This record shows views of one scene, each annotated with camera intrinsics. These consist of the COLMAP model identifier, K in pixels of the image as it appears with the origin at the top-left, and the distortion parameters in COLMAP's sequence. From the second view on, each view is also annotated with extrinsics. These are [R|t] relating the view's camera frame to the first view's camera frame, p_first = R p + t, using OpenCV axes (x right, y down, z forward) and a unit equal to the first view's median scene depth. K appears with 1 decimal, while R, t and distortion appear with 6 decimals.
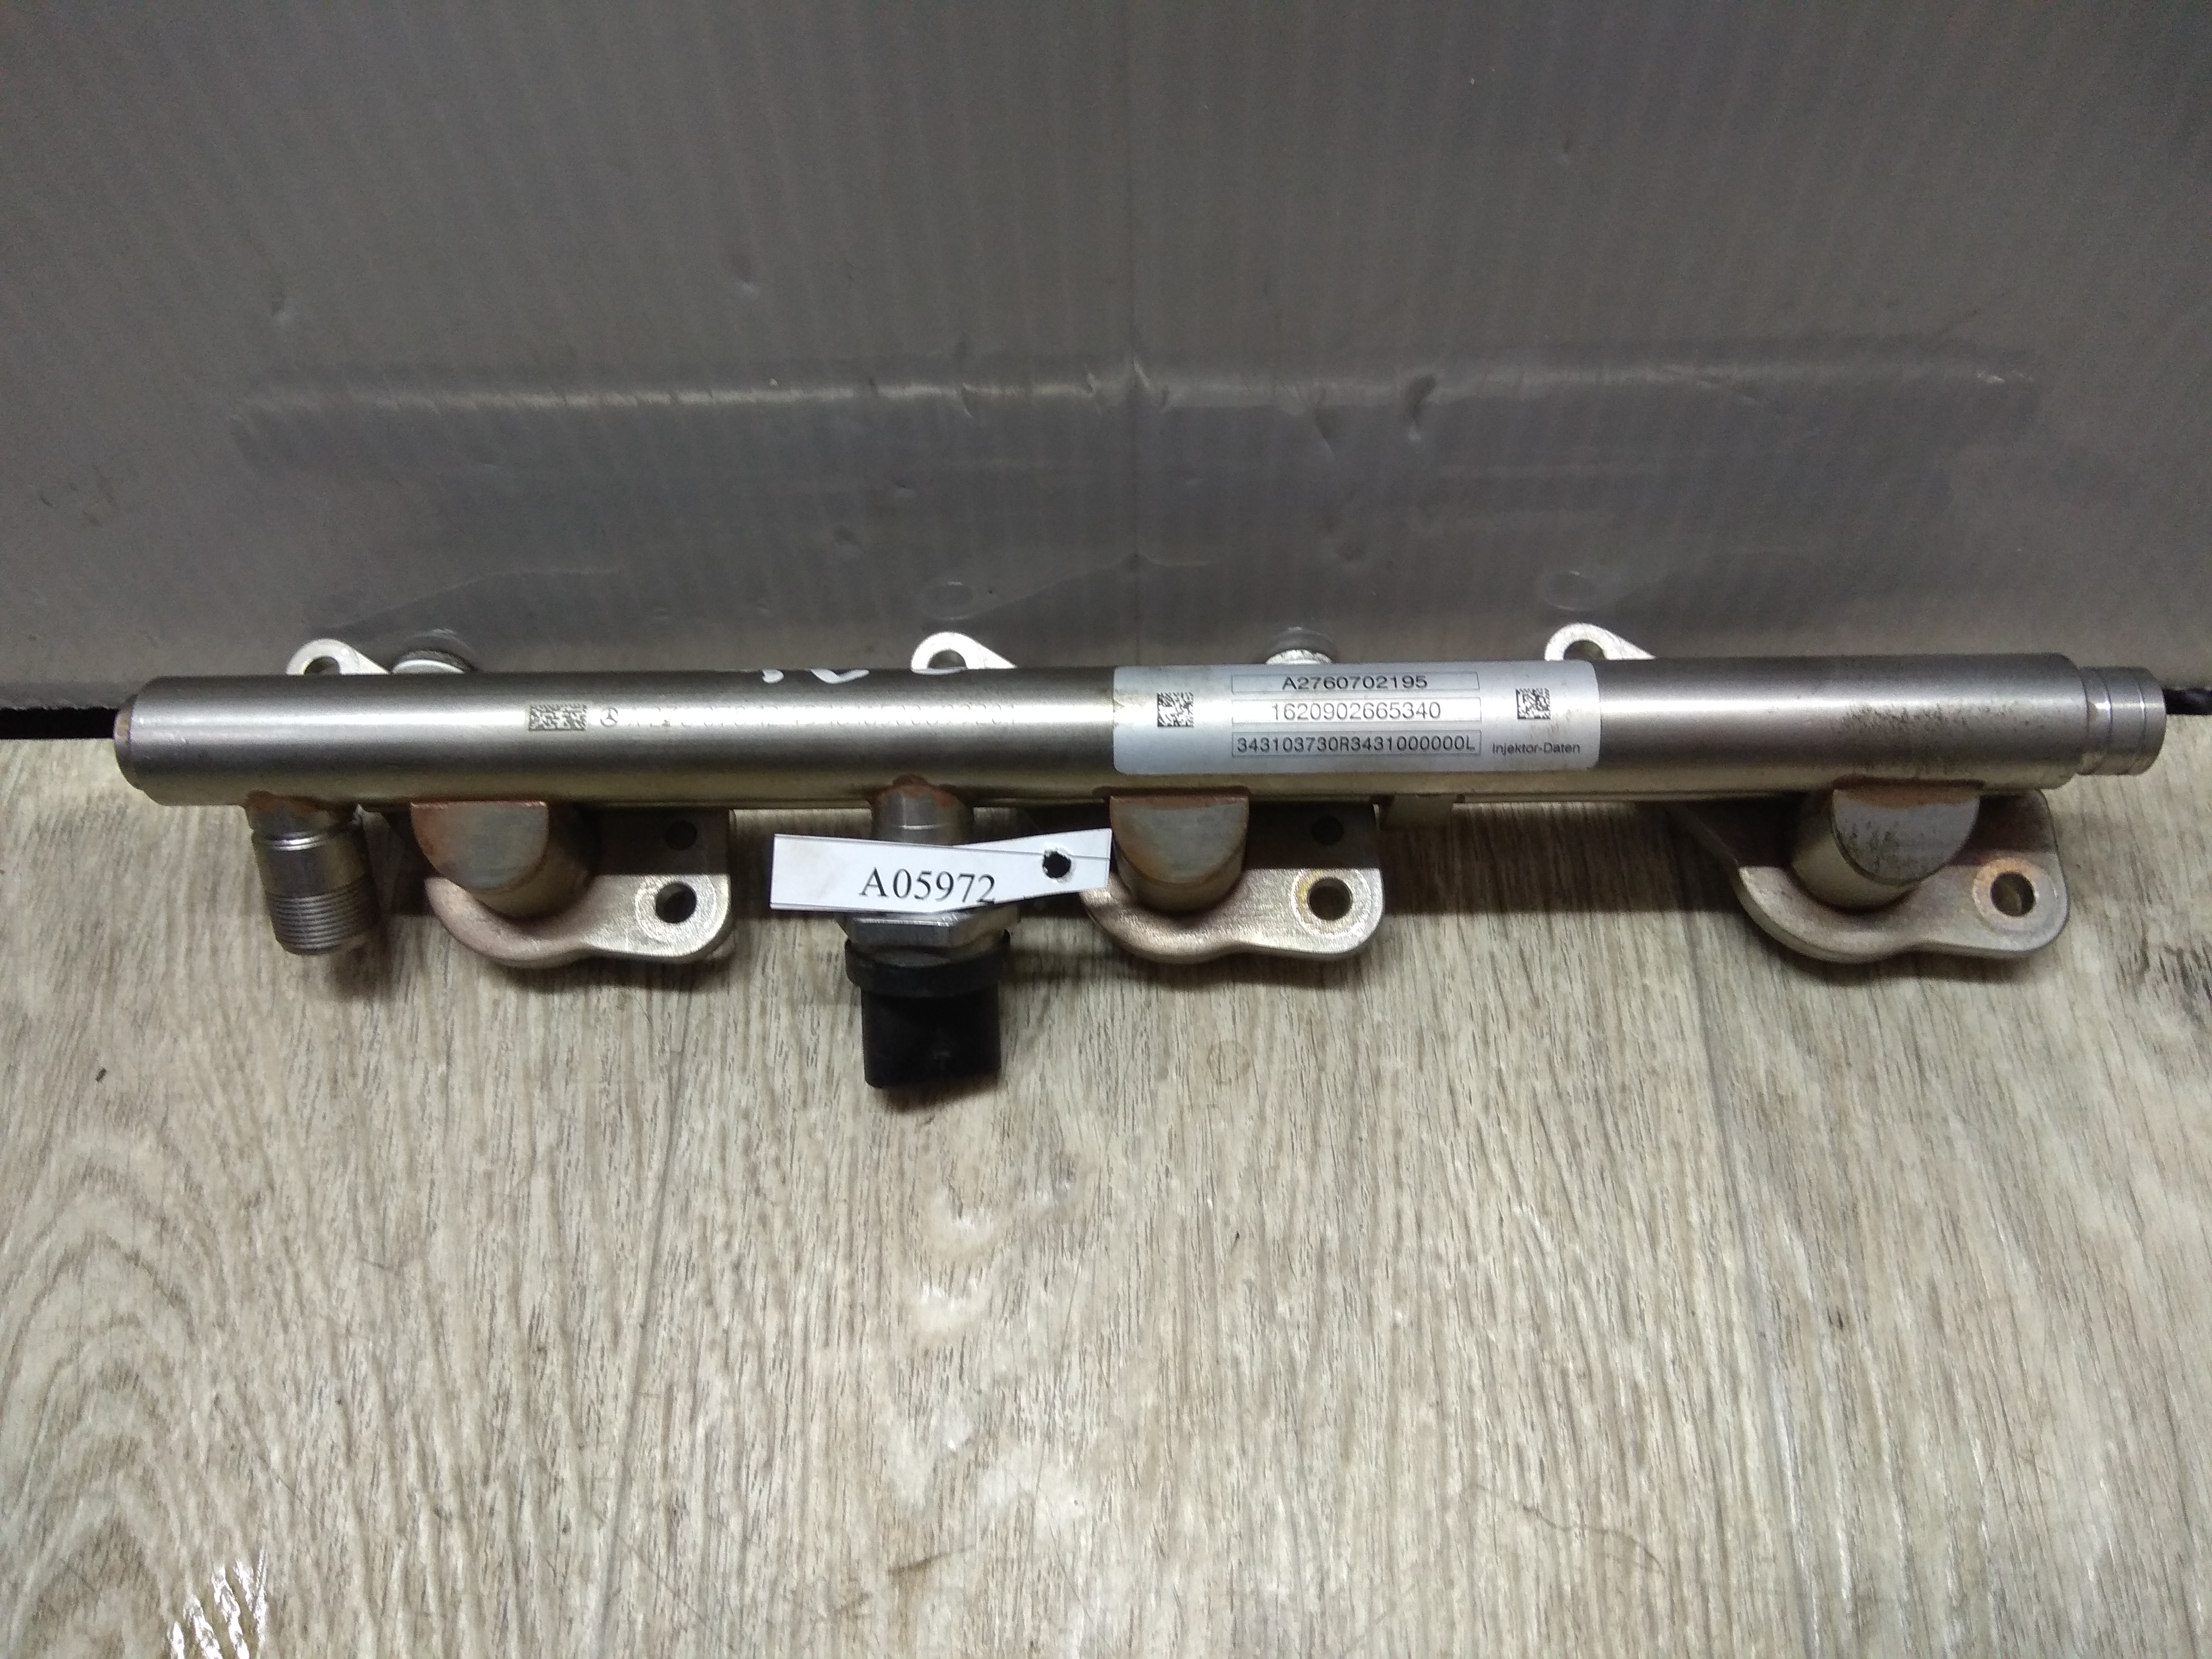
lens RADIAL K [[1653.1, 0, 1102.3], [0, 1653.1, 825.0], [0, 0, 1]] dist [0.110130, -0.191431]
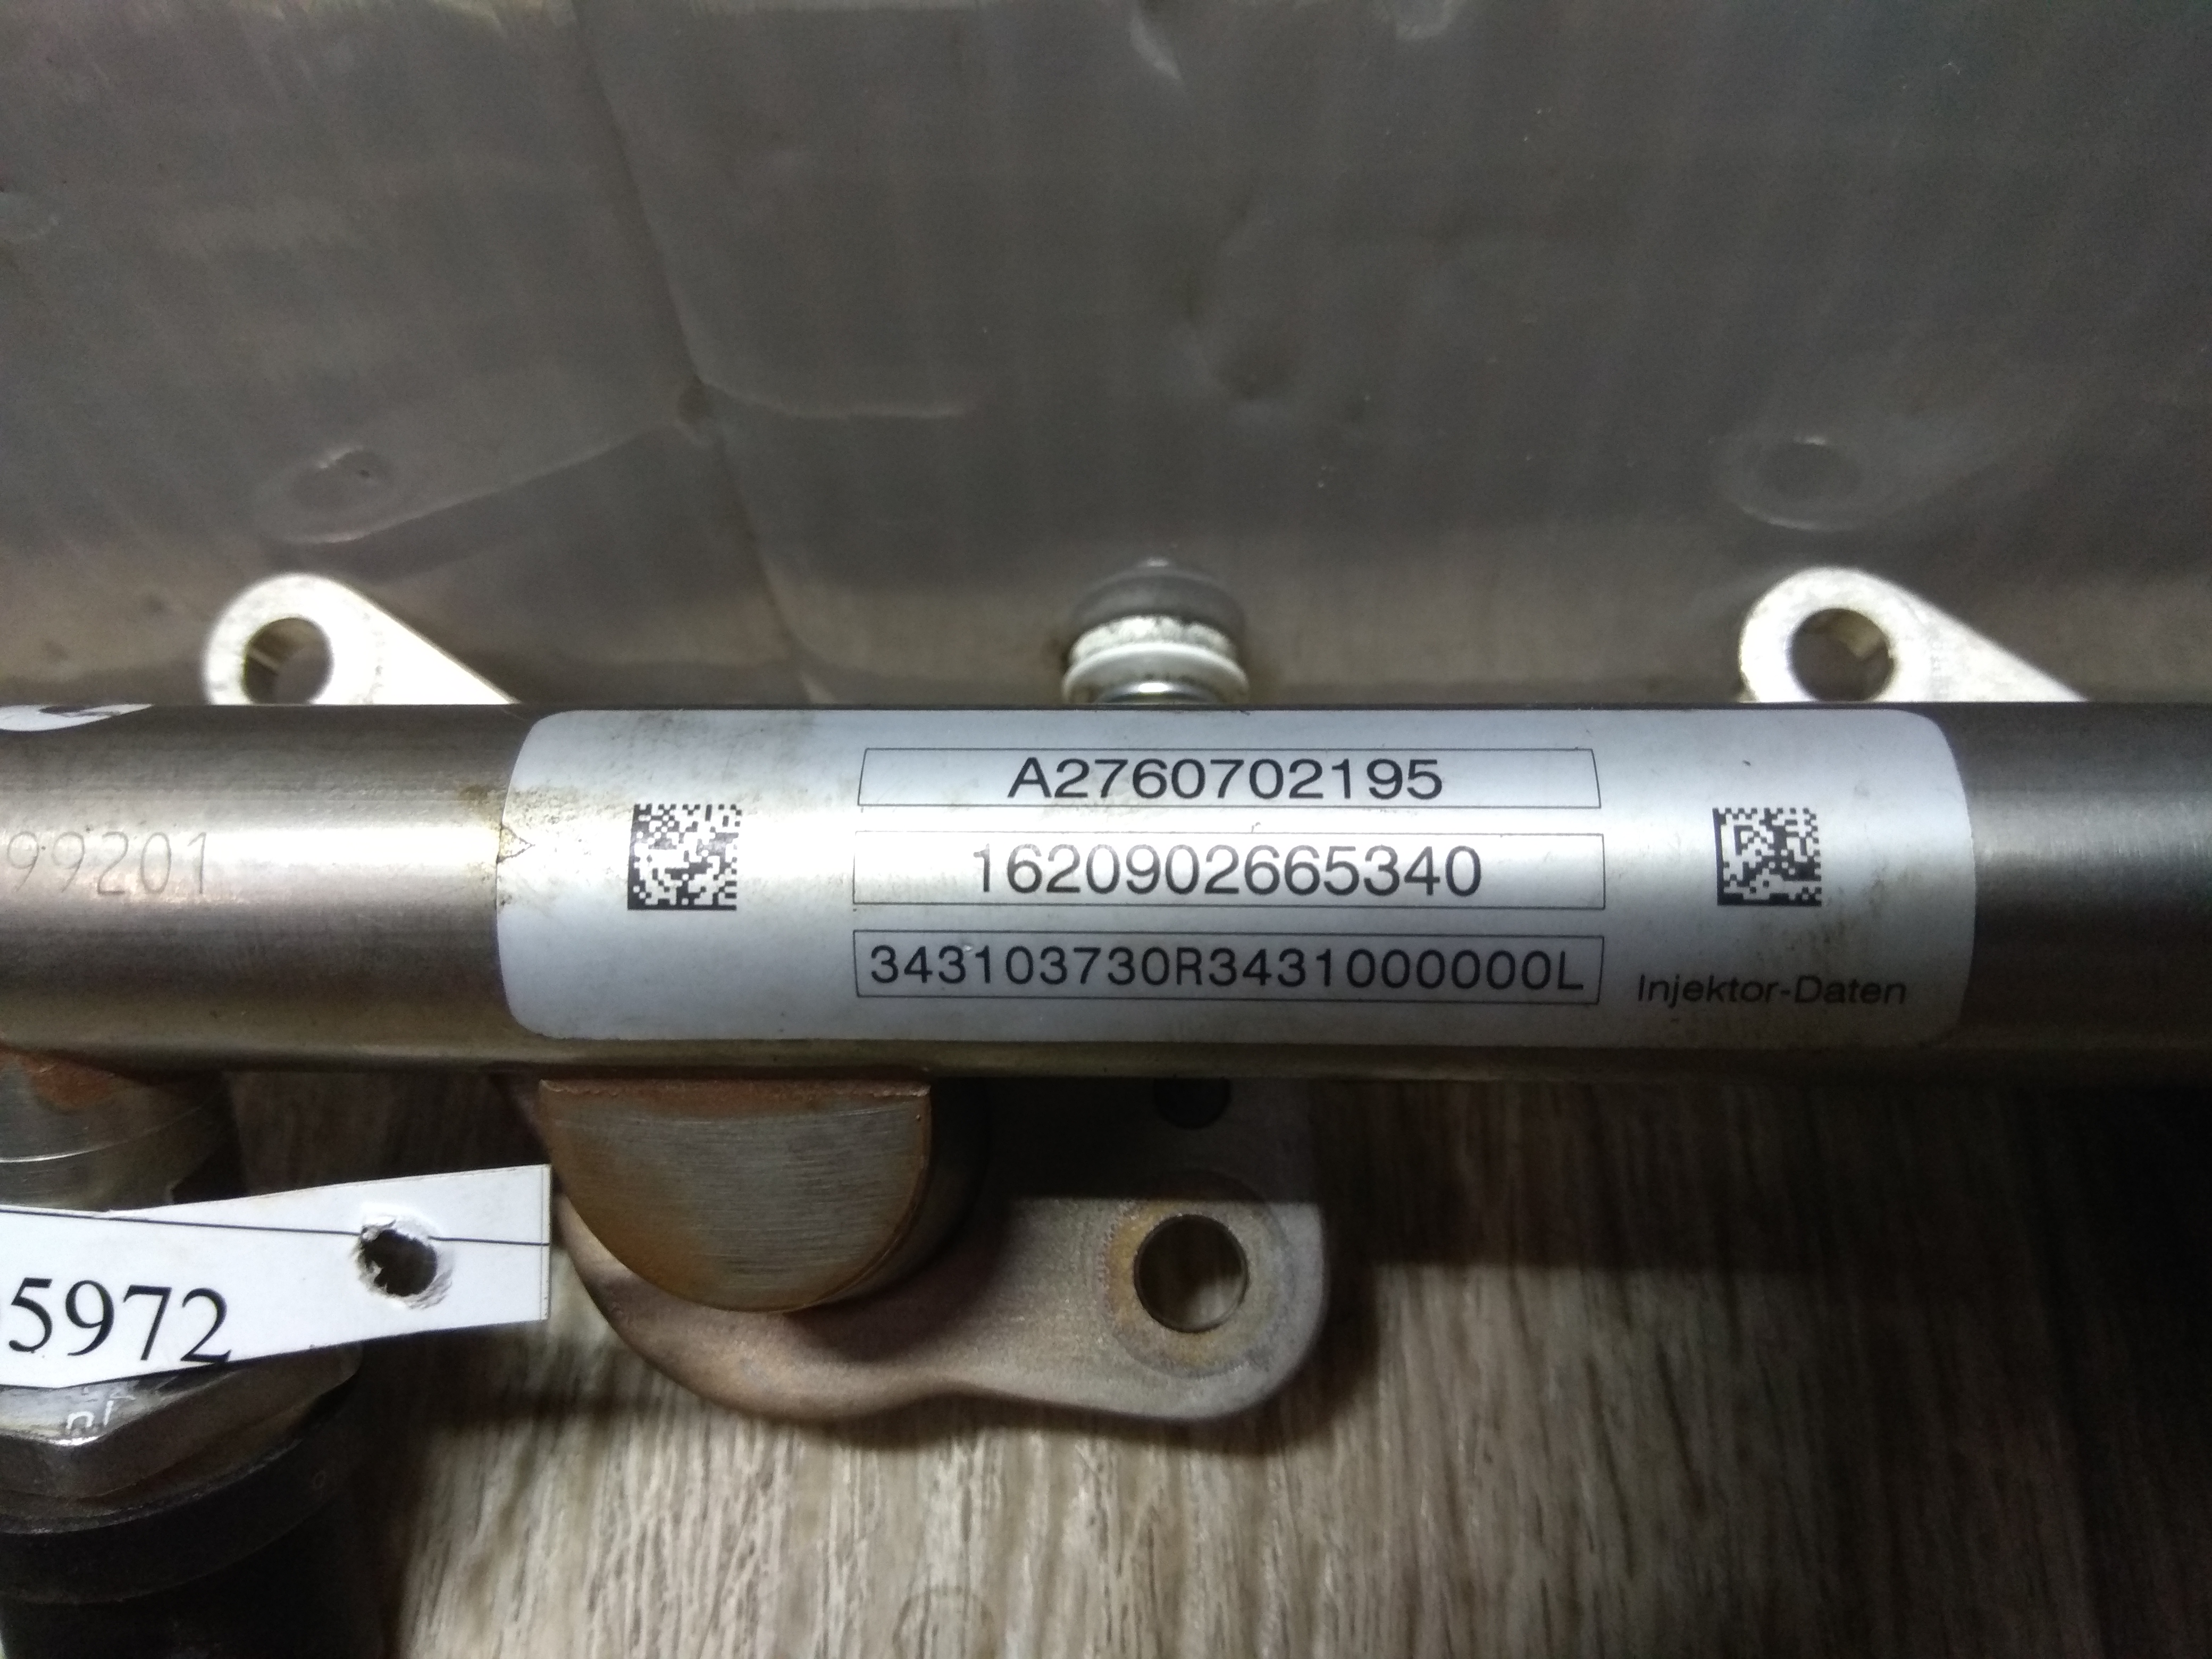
lens RADIAL K [[1653.1, 0, 1102.3], [0, 1653.1, 825.0], [0, 0, 1]] dist [0.110130, -0.191431]
pose [[0.999798, 0.008139, -0.018403, 0.129281], [-0.006480, 0.996058, 0.088465, -0.102166], [0.019050, -0.088328, 0.995909, 0.644817]]
